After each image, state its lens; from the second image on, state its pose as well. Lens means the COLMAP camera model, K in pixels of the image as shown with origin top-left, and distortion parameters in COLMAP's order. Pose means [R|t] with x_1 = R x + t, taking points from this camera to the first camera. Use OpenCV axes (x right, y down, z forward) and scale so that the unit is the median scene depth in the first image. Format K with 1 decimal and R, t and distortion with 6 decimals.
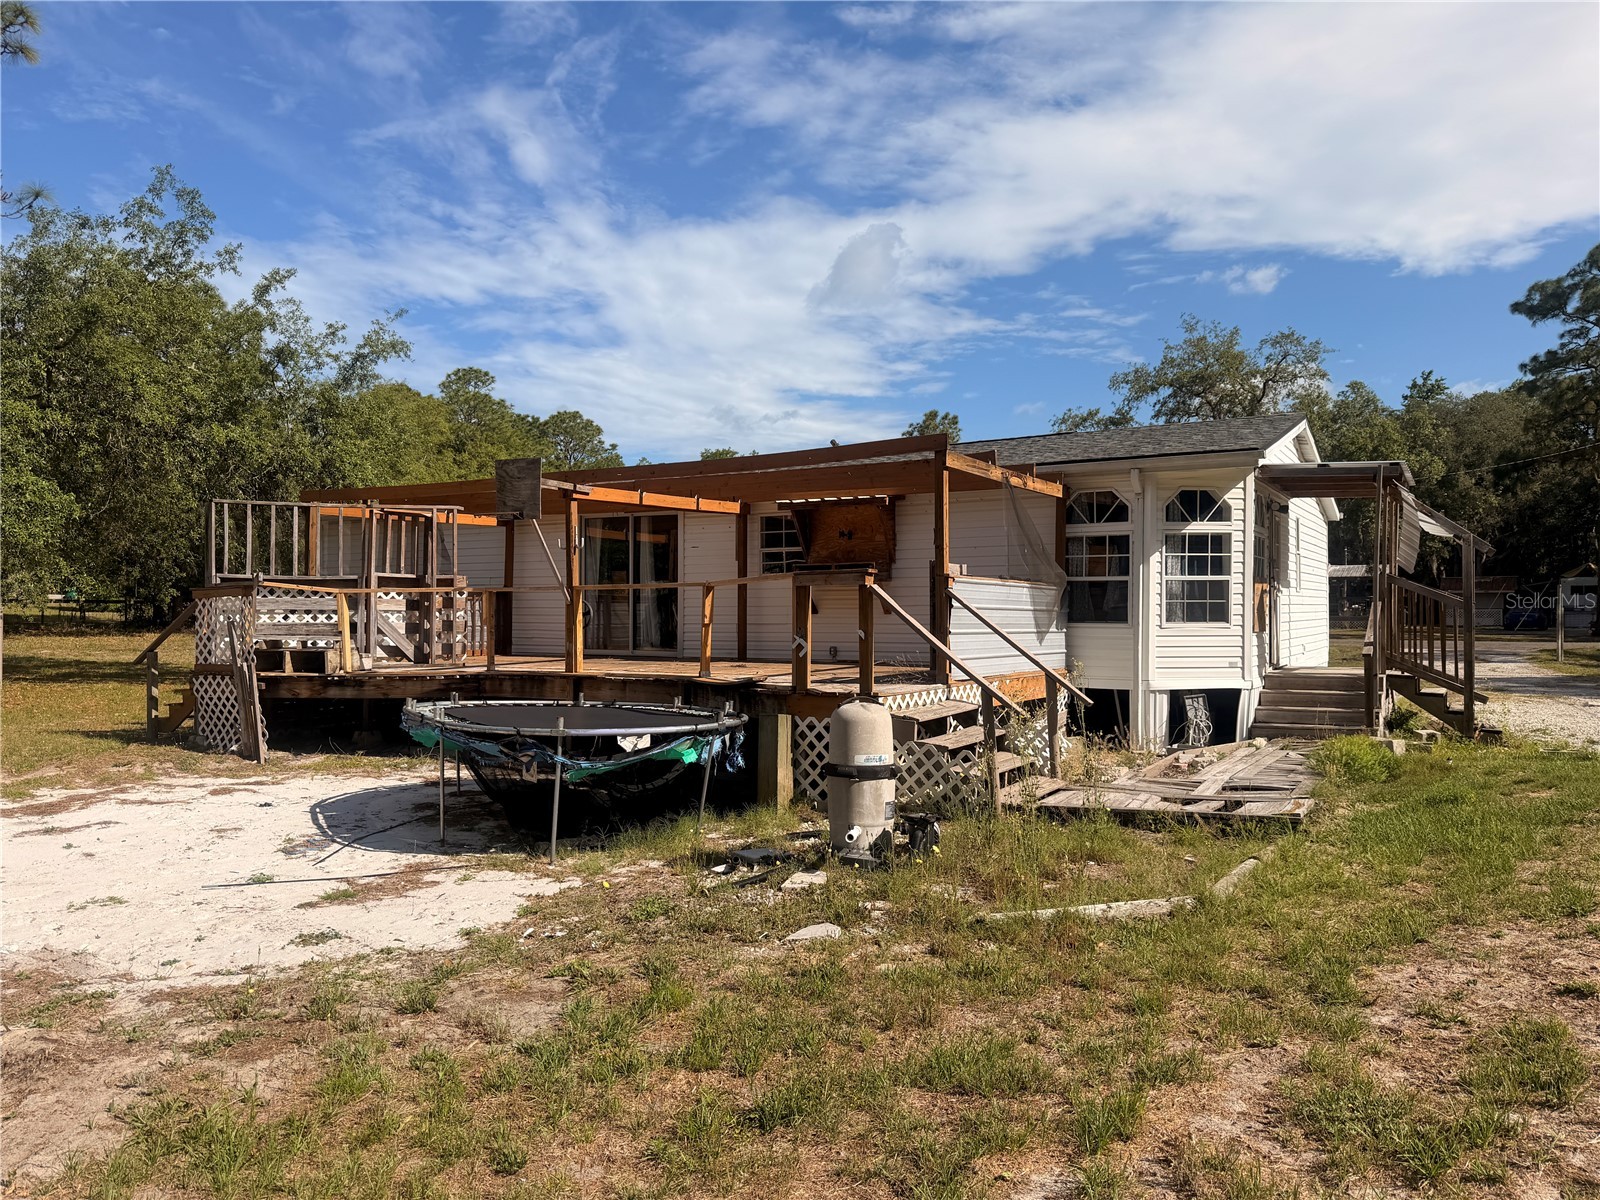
lens RADIAL K [[1174.1, 0, 805.4], [0, 1174.1, 637.2], [0, 0, 1]] dist [0.079313, -0.109620]
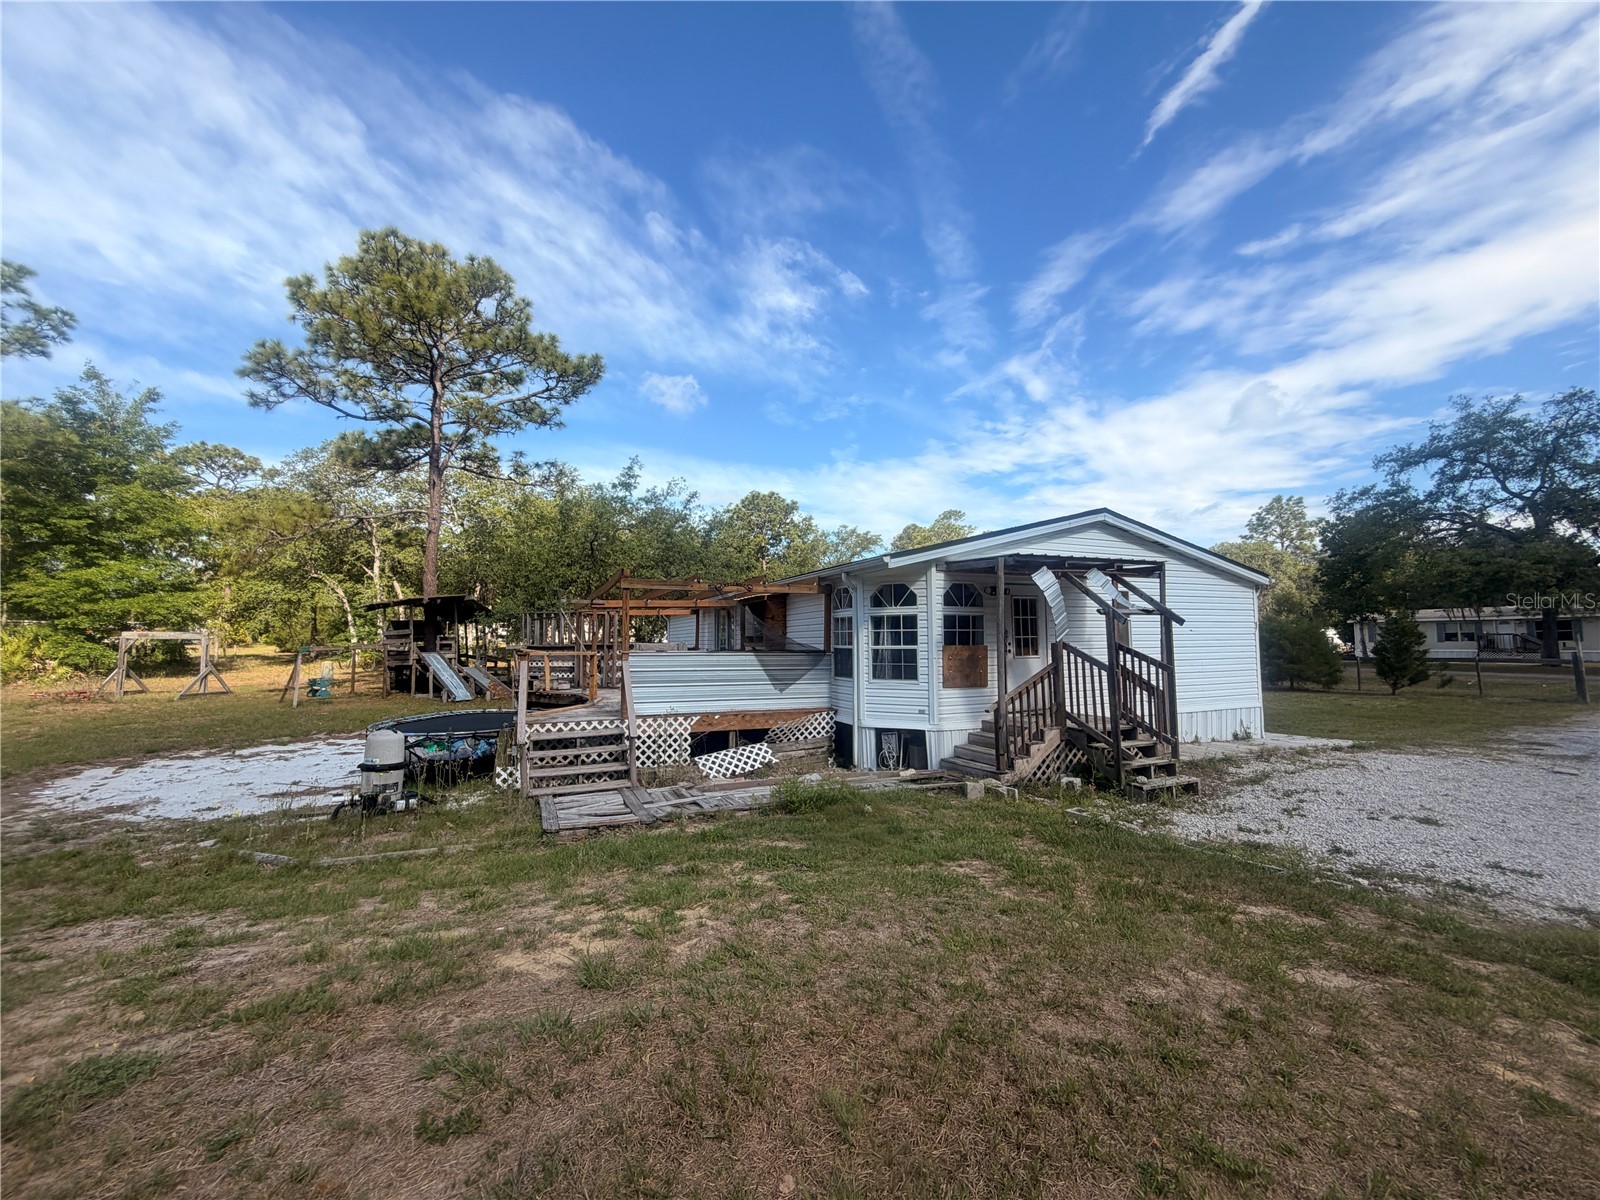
lens RADIAL K [[641.6, 0, 795.8], [0, 641.6, 600.7], [0, 0, 1]] dist [0.002005, 0.000281]
pose [[0.800035, -0.043428, -0.598379, 0.101009], [-0.004102, 0.996957, -0.077840, -0.006647], [0.599939, 0.064729, 0.797423, 0.047974]]
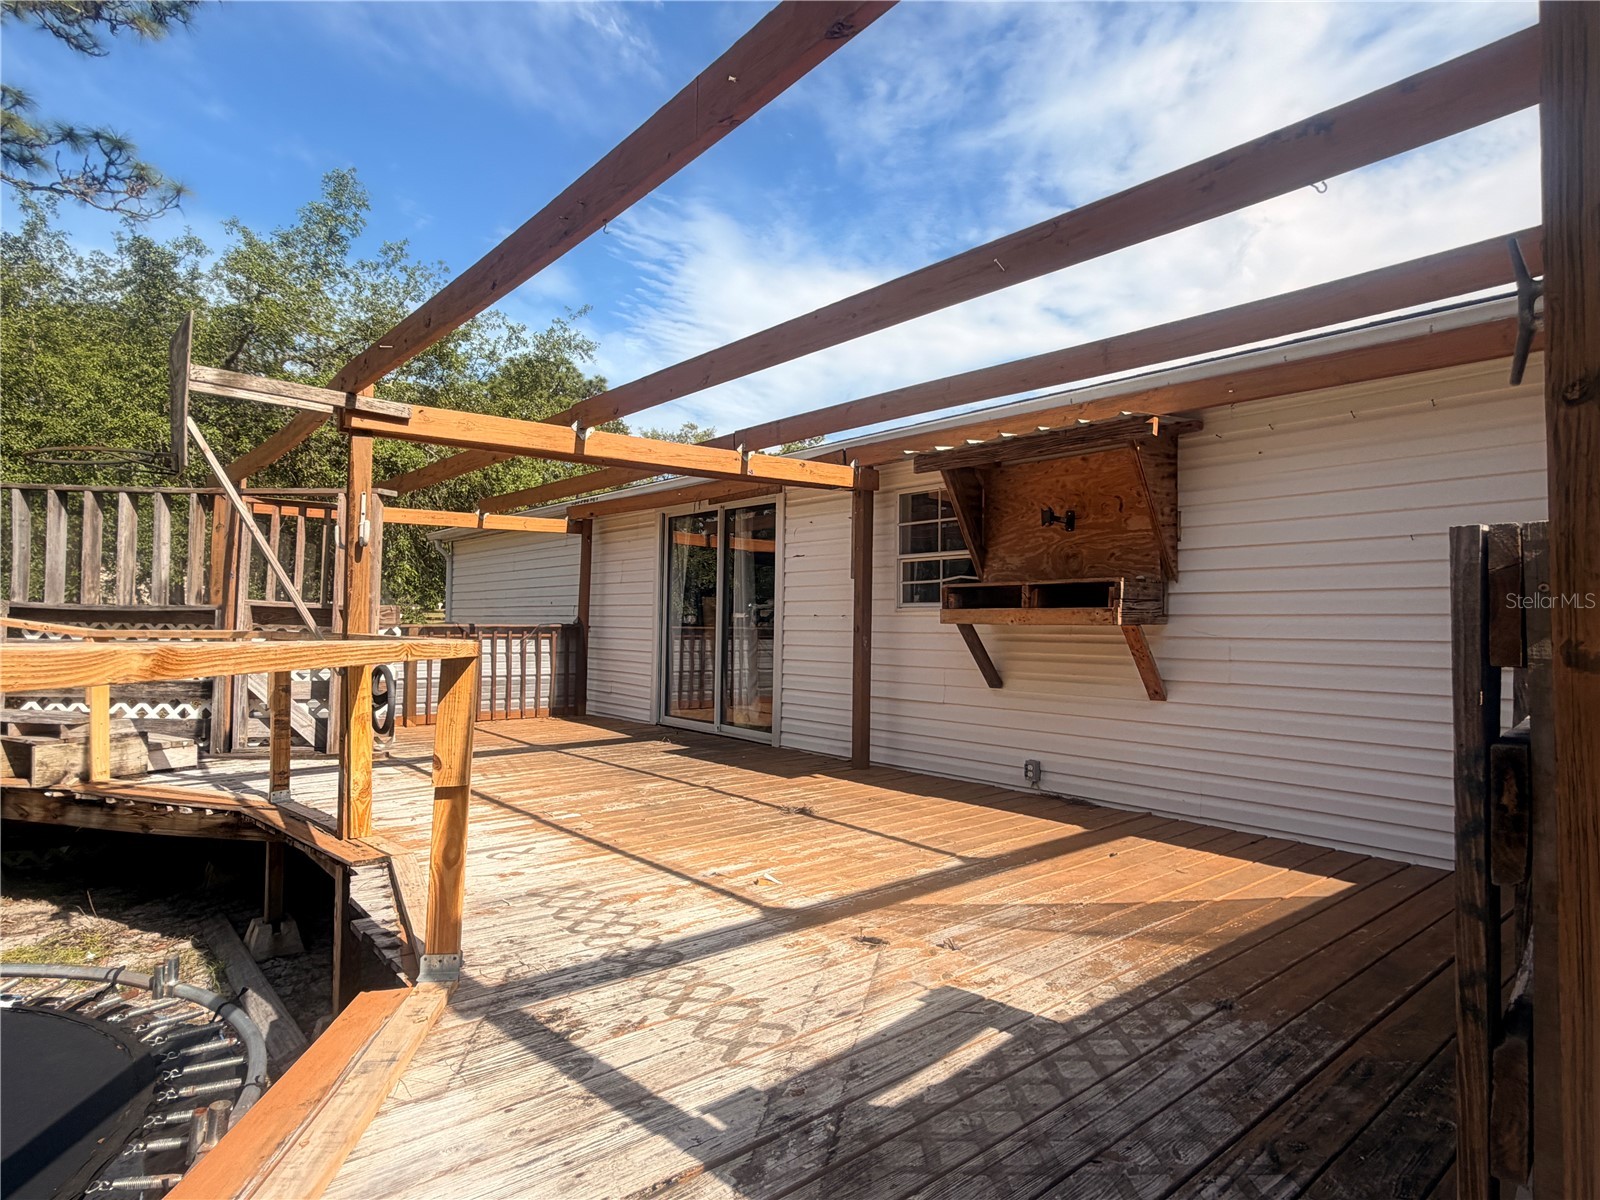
lens RADIAL K [[885.2, 0, 795.2], [0, 885.2, 602.1], [0, 0, 1]] dist [-0.002473, -0.001683]
pose [[0.943635, 0.005515, -0.330942, 0.008327], [-0.020755, 0.998879, -0.042534, -0.006291], [0.330336, 0.047005, 0.942692, 0.105031]]
